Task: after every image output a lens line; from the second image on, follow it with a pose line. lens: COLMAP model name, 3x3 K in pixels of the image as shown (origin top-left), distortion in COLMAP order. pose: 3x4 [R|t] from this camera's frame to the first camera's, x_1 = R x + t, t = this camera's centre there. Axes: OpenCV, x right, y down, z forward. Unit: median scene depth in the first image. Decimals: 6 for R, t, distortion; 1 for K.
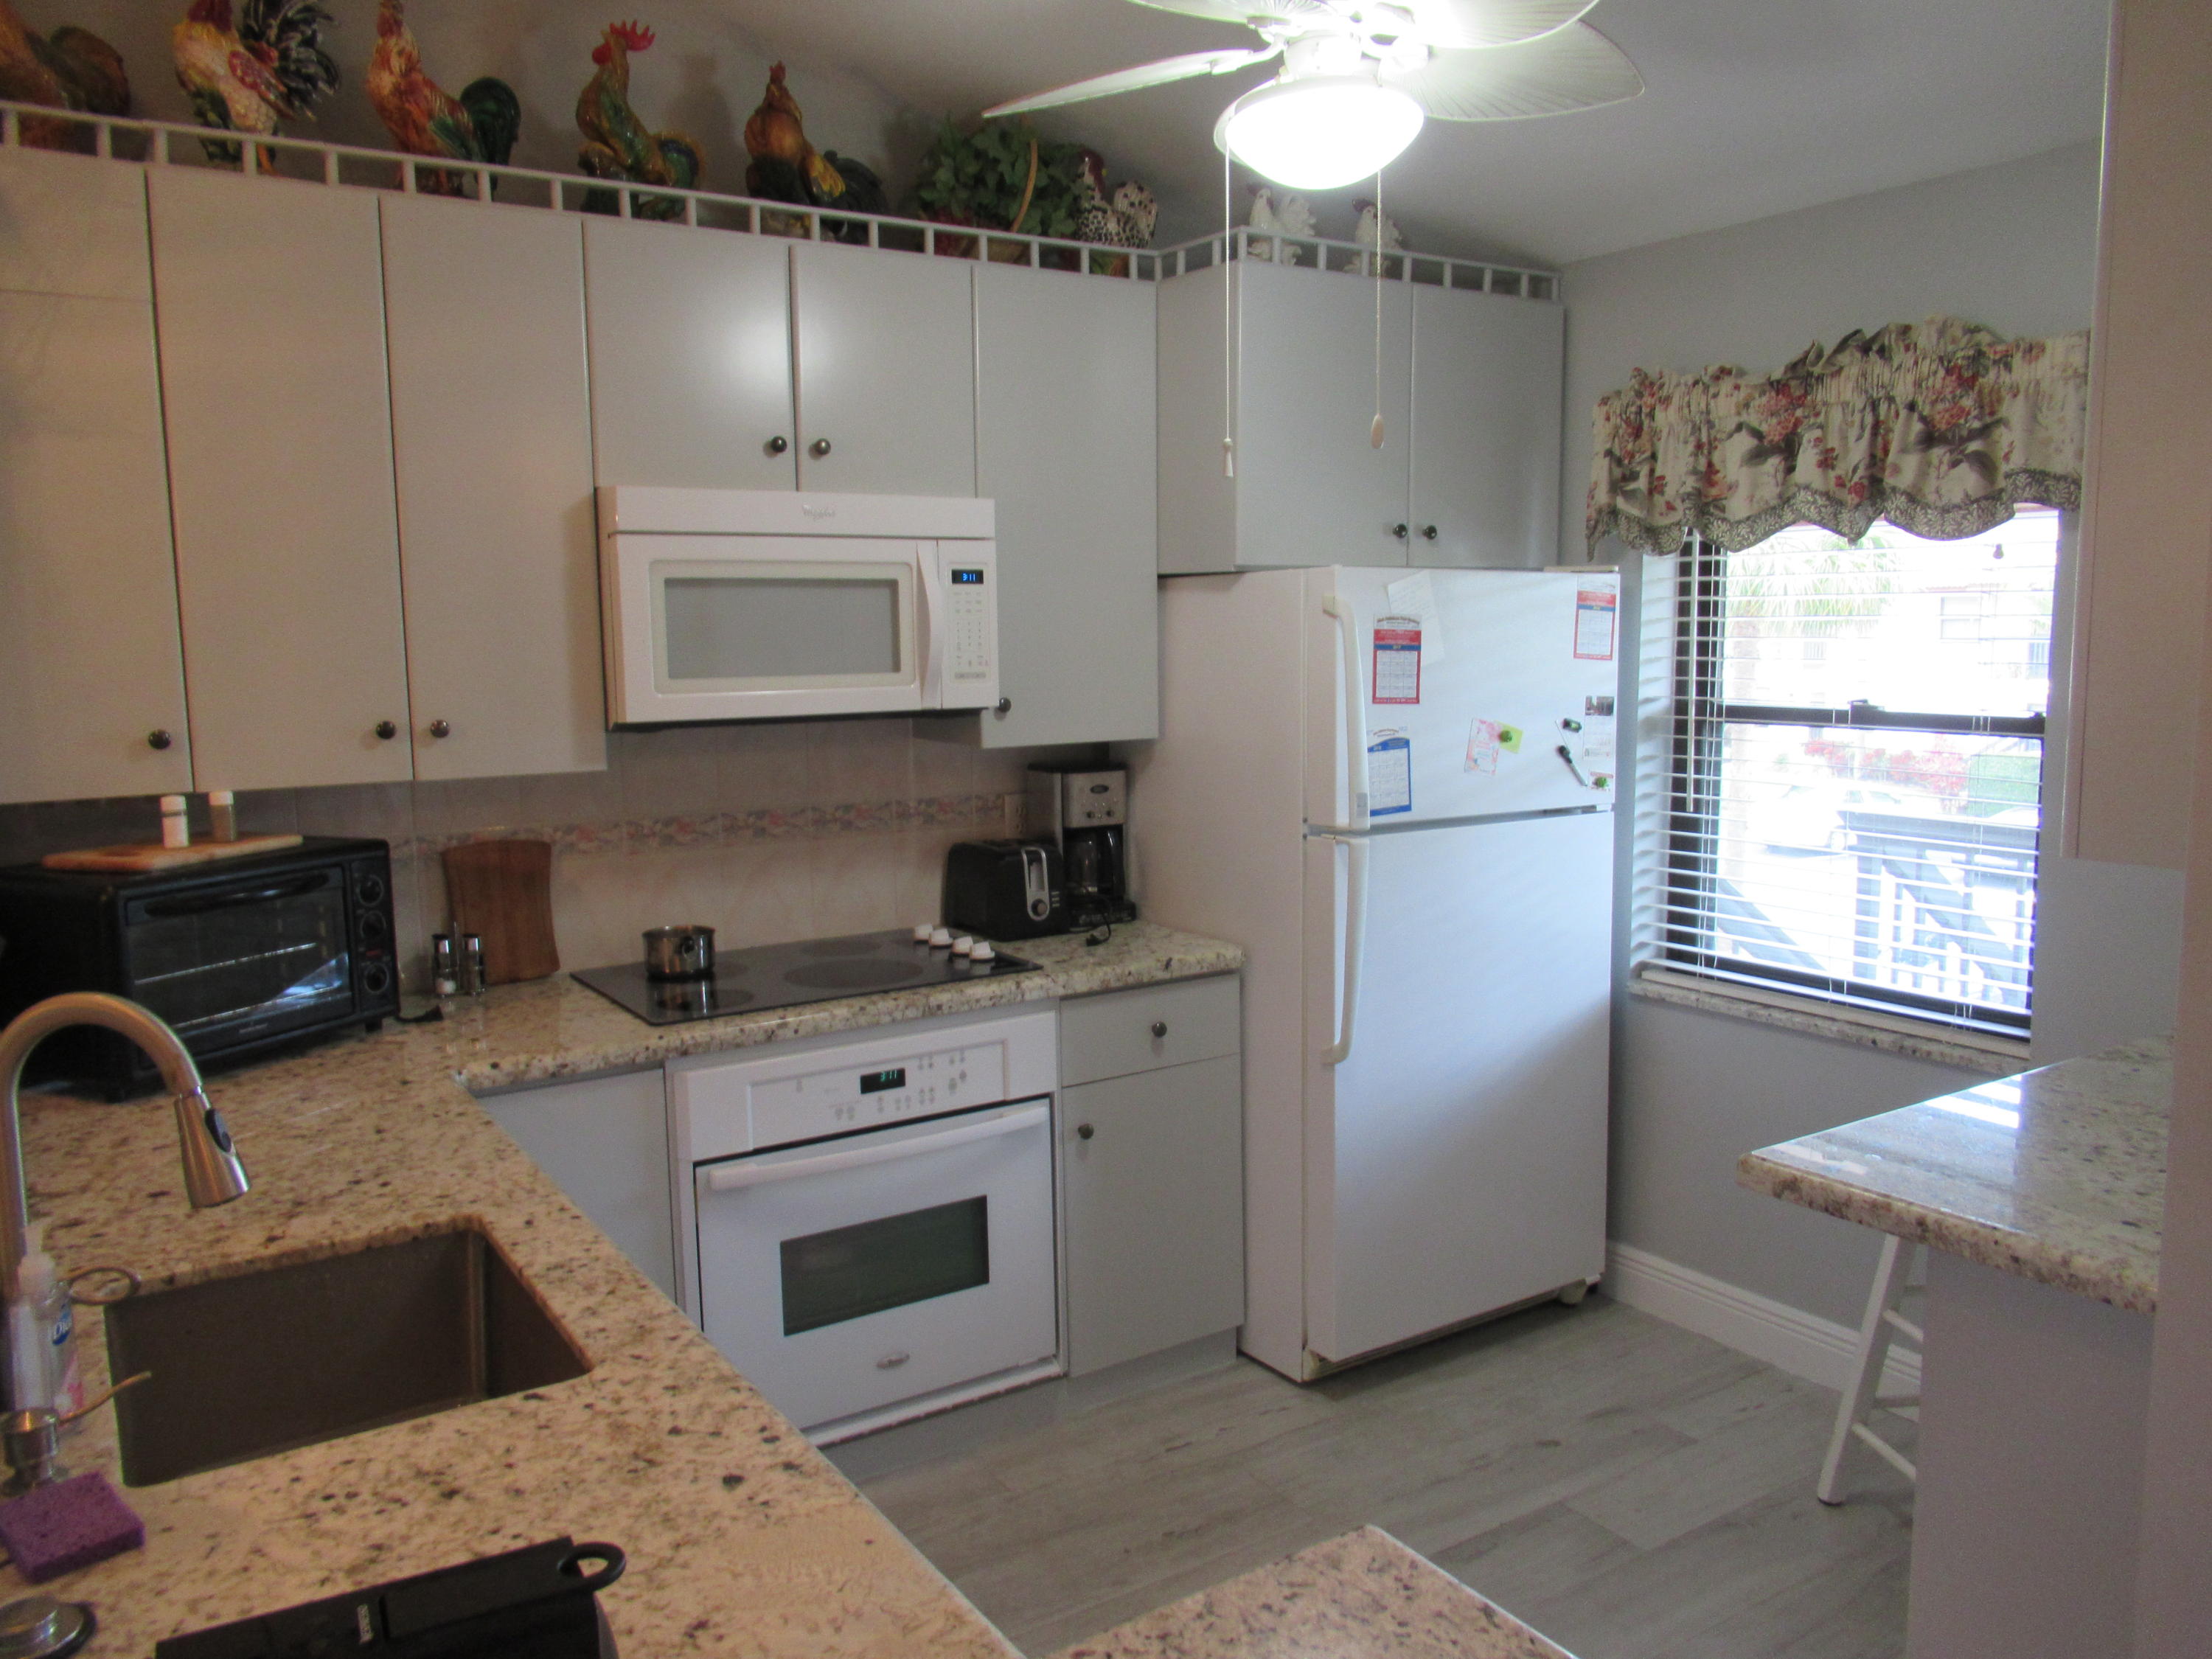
lens RADIAL K [[1656.3, 0, 1121.4], [0, 1656.3, 848.3], [0, 0, 1]] dist [-0.006497, 0.000316]
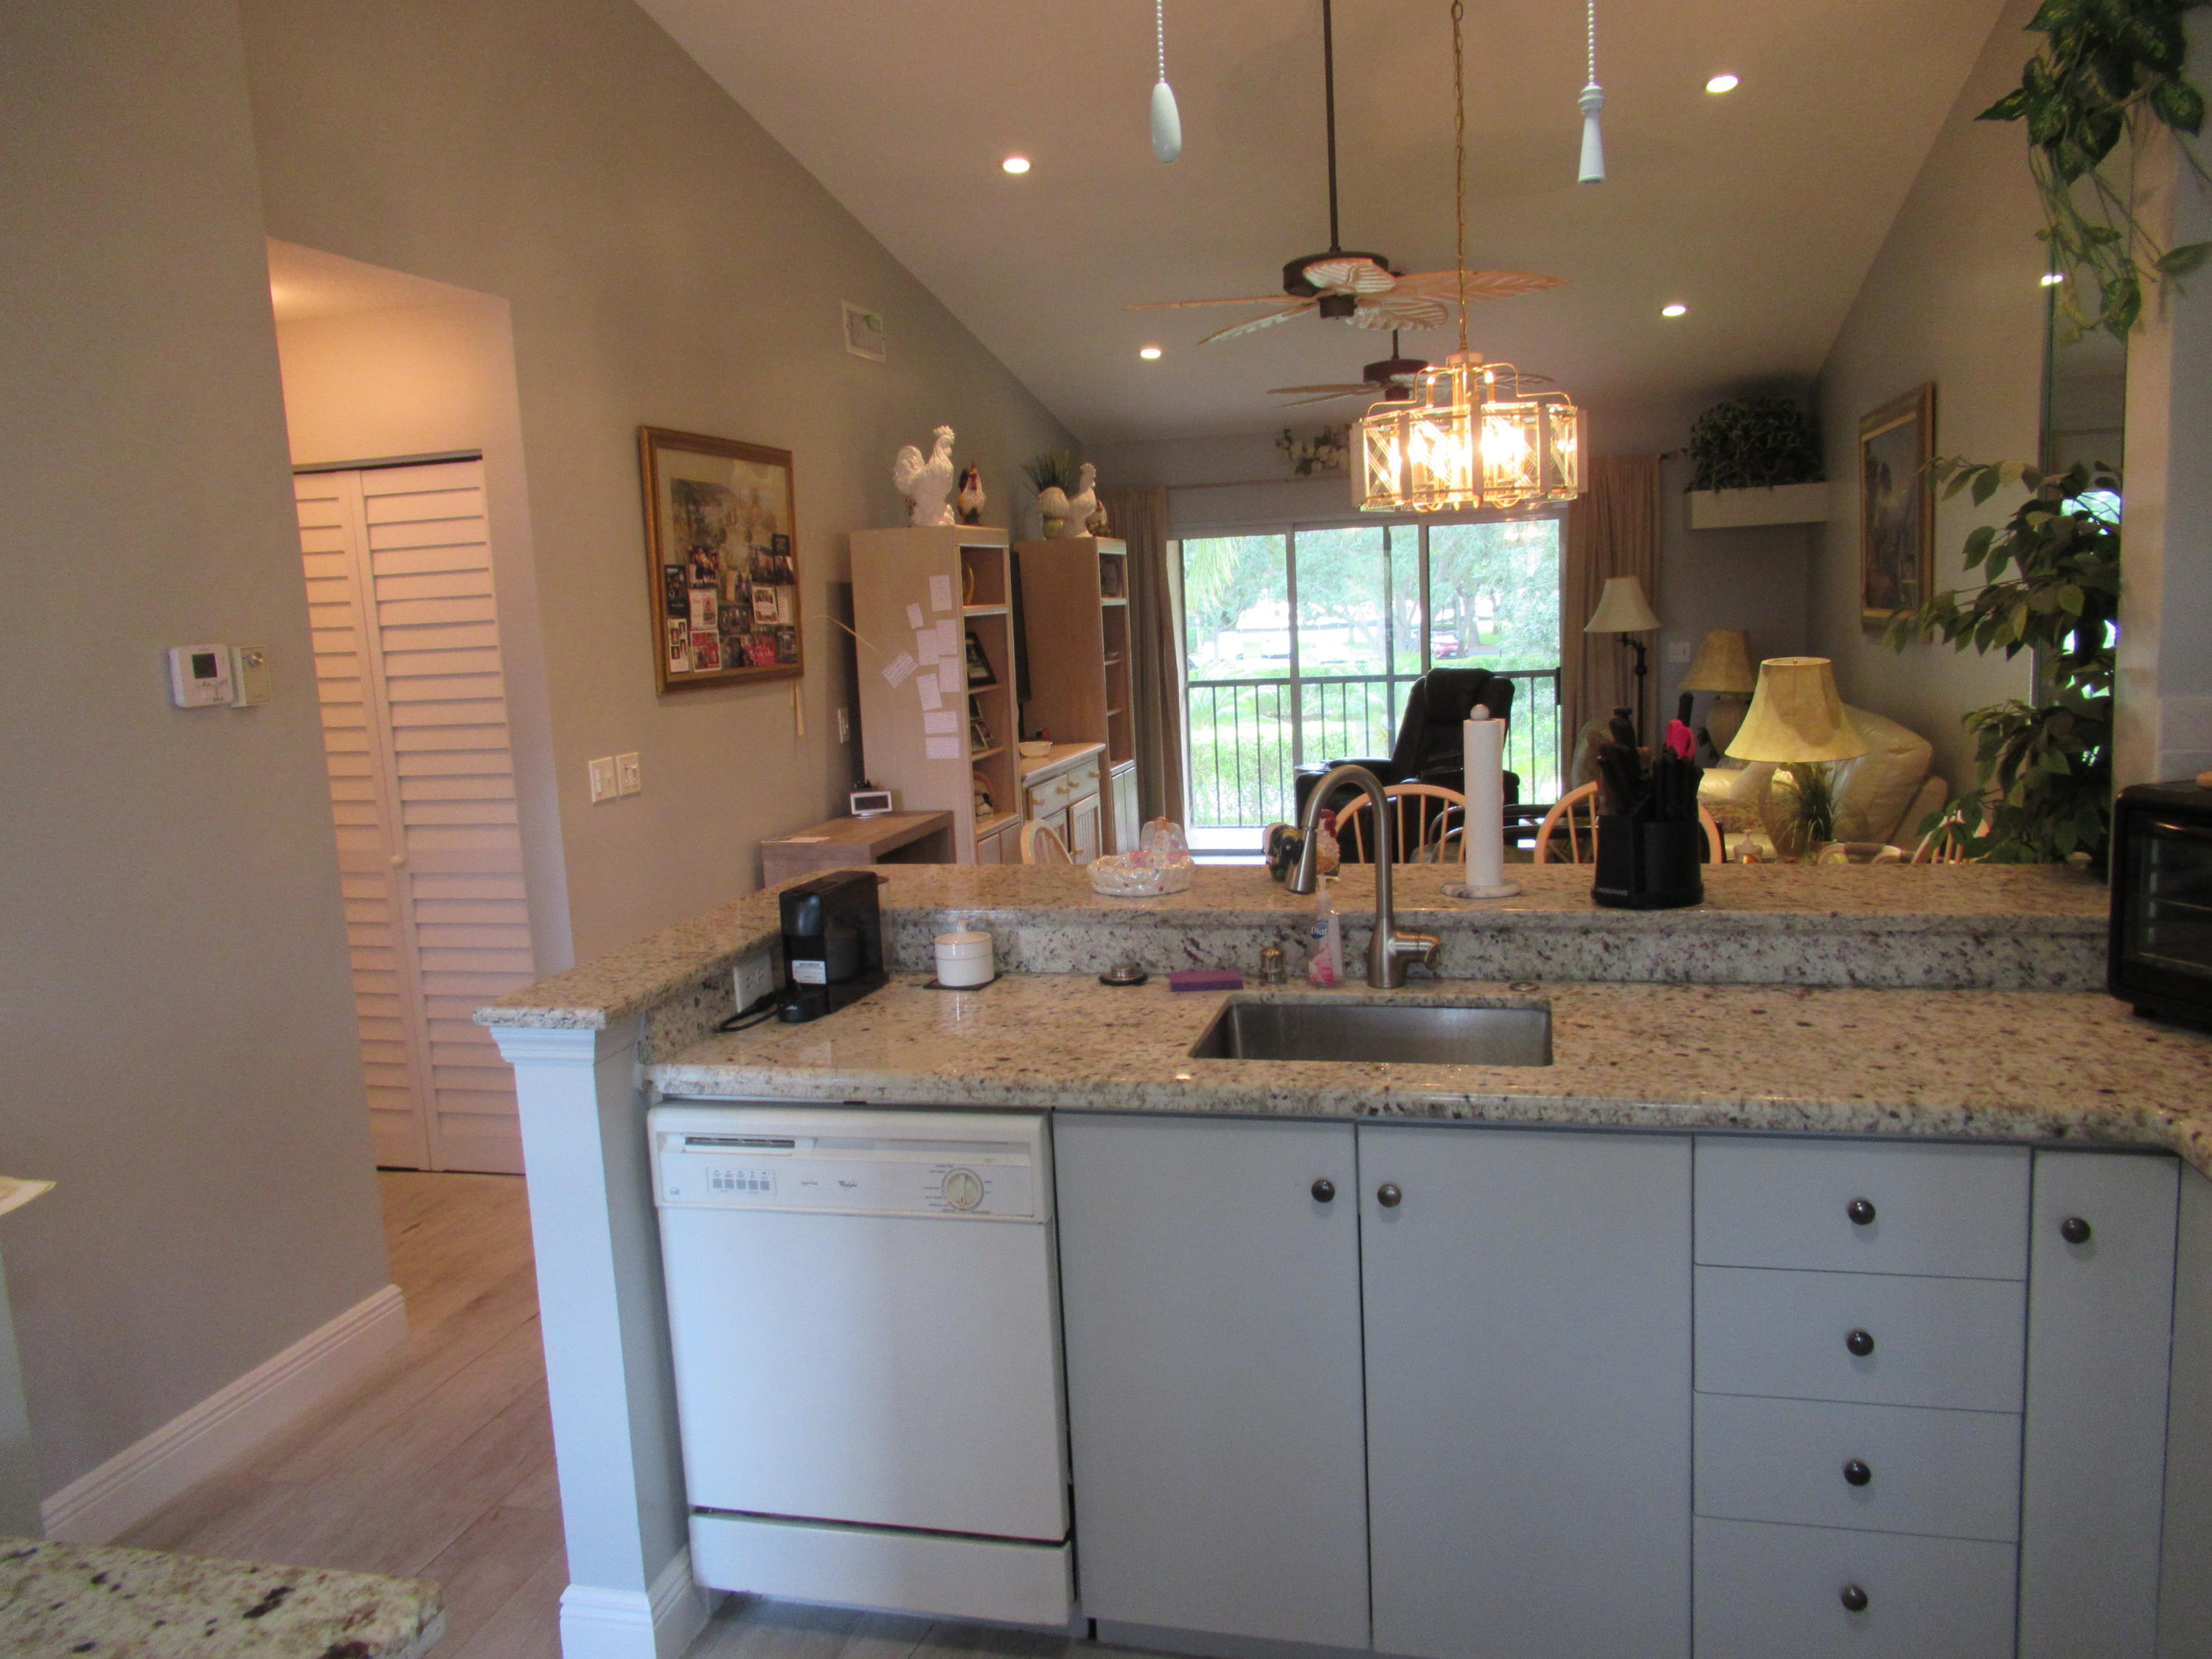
lens RADIAL K [[1656.3, 0, 1103.0], [0, 1656.3, 818.3], [0, 0, 1]] dist [-0.006497, 0.000316]
pose [[-0.743901, 0.142688, -0.652880, 0.354100], [-0.030830, 0.968573, 0.246812, -0.137731], [0.667579, 0.203731, -0.716123, 0.991200]]
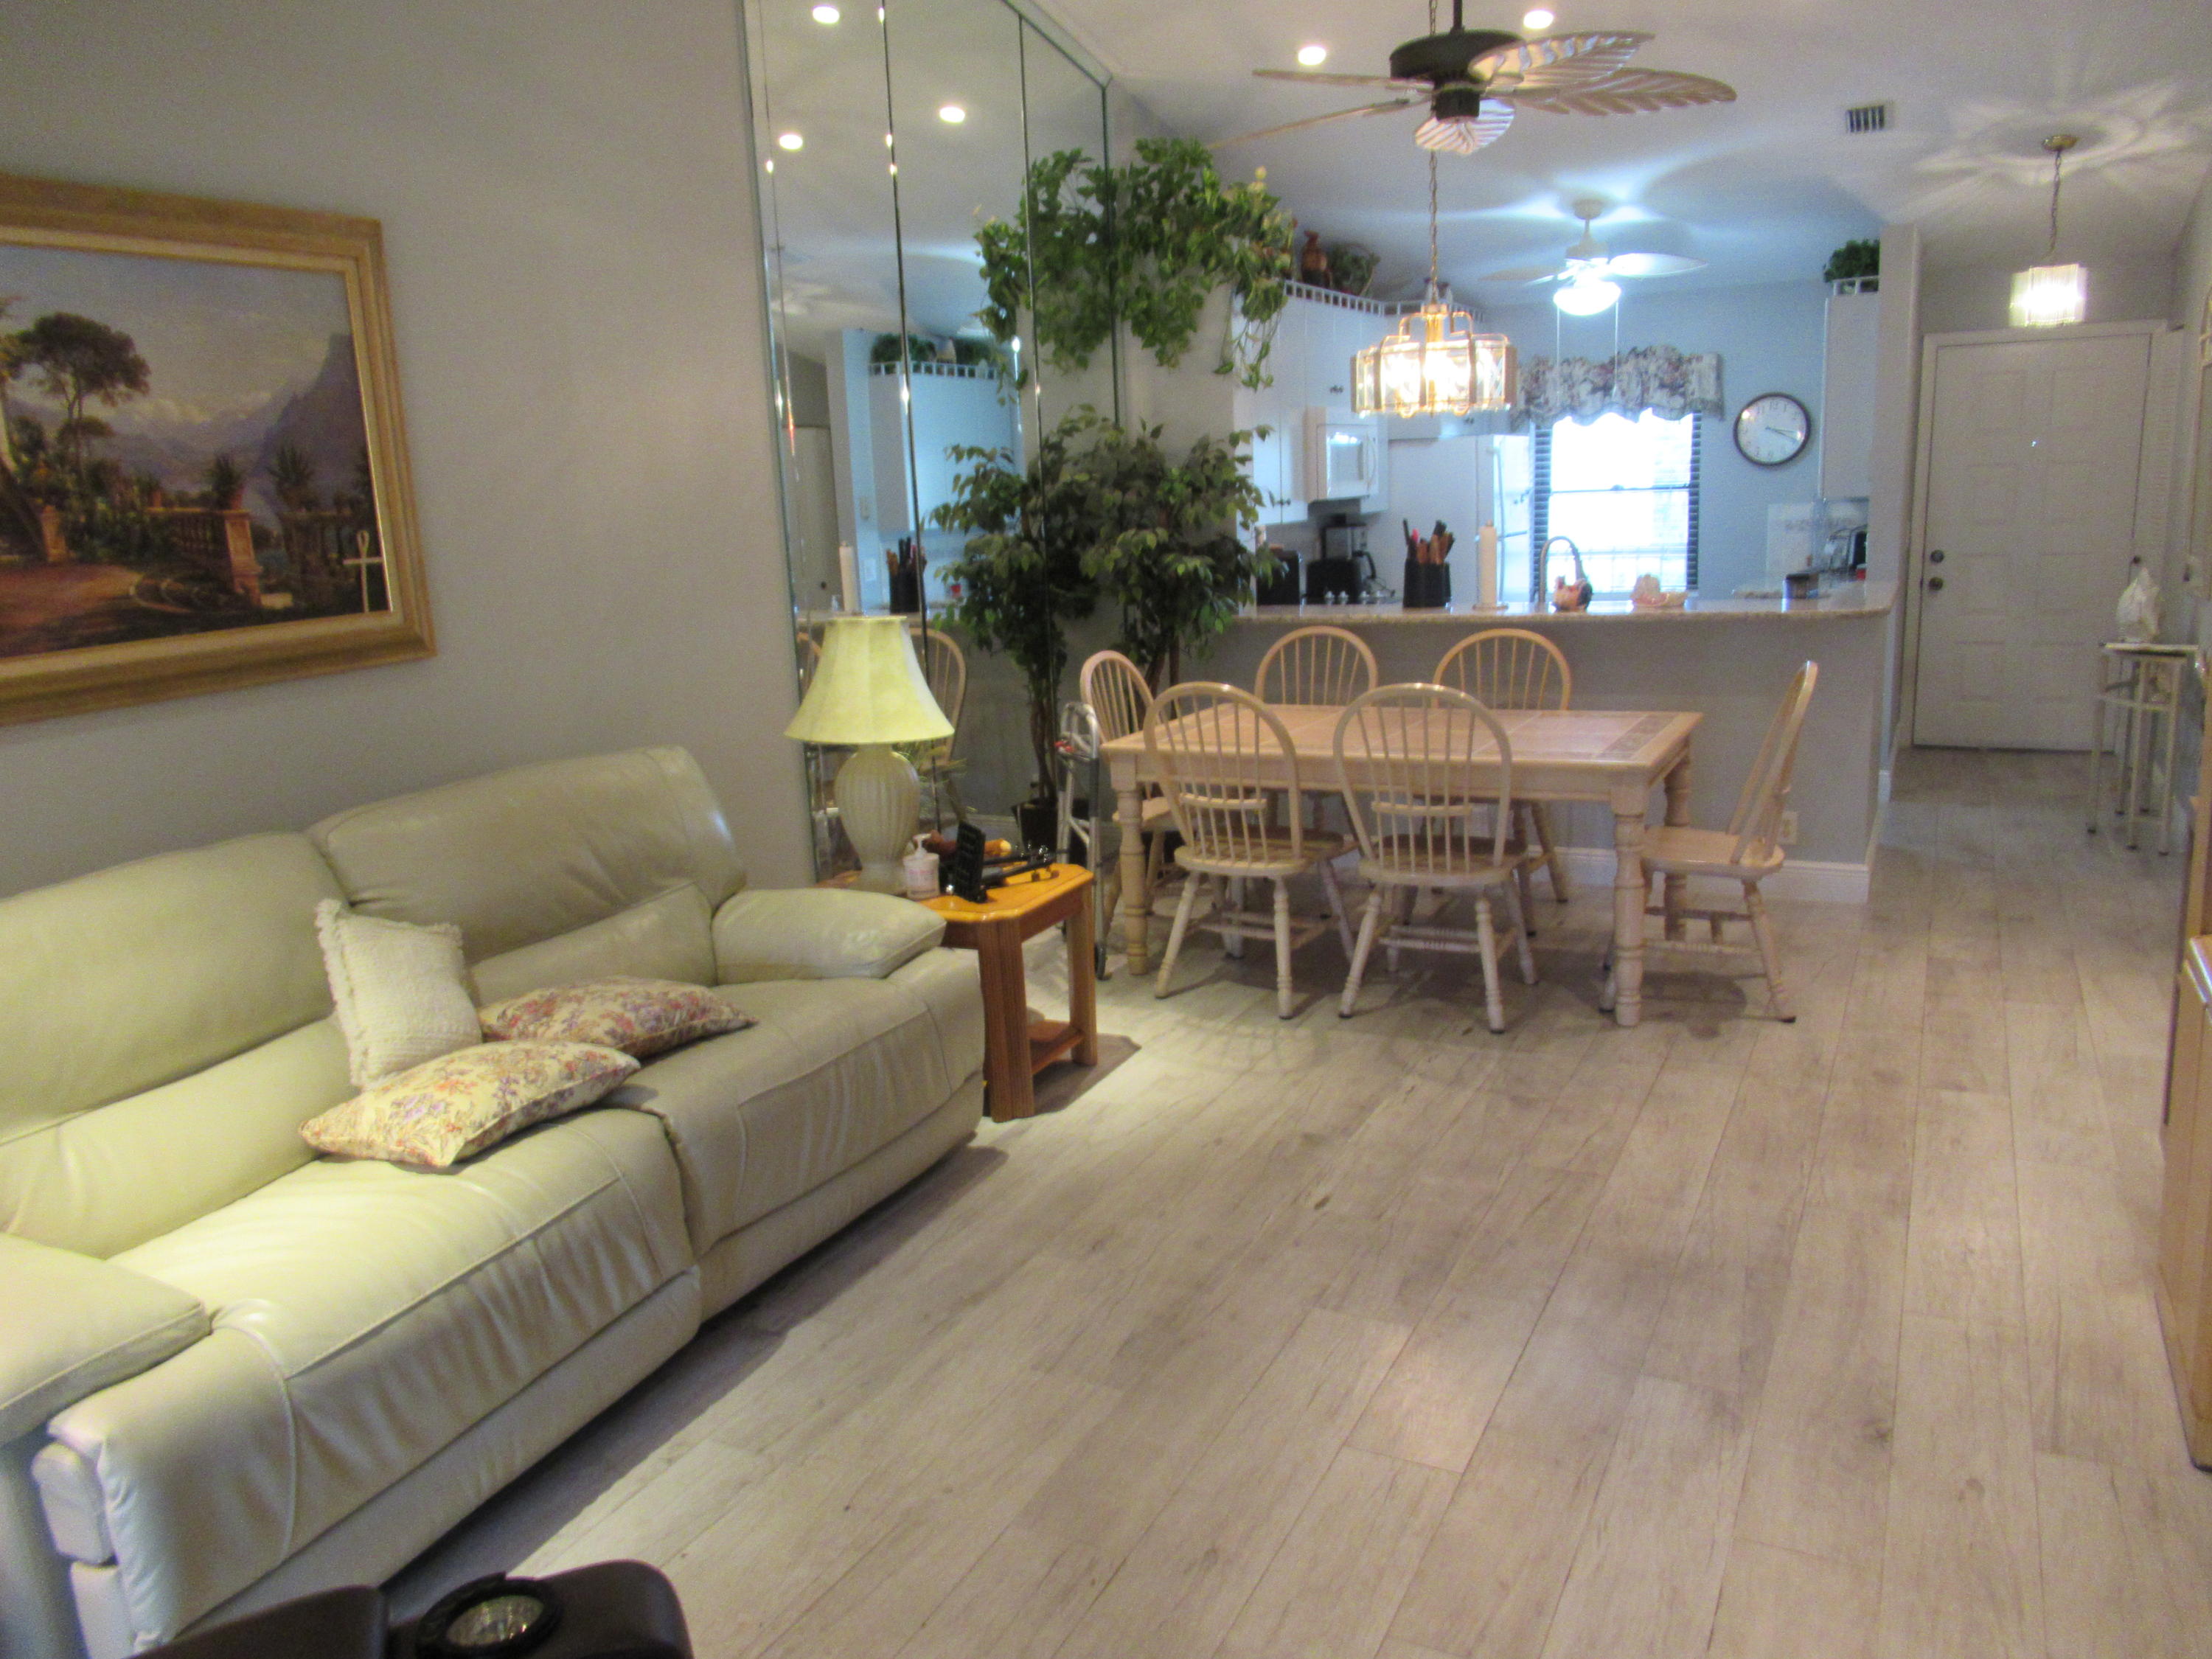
lens RADIAL K [[1656.3, 0, 1112.8], [0, 1656.3, 830.7], [0, 0, 1]] dist [-0.006497, 0.000316]
pose [[0.867432, -0.128075, 0.480789, -1.801330], [0.101059, 0.991512, 0.081794, 0.184734], [-0.487184, -0.022363, 0.873013, -1.055897]]
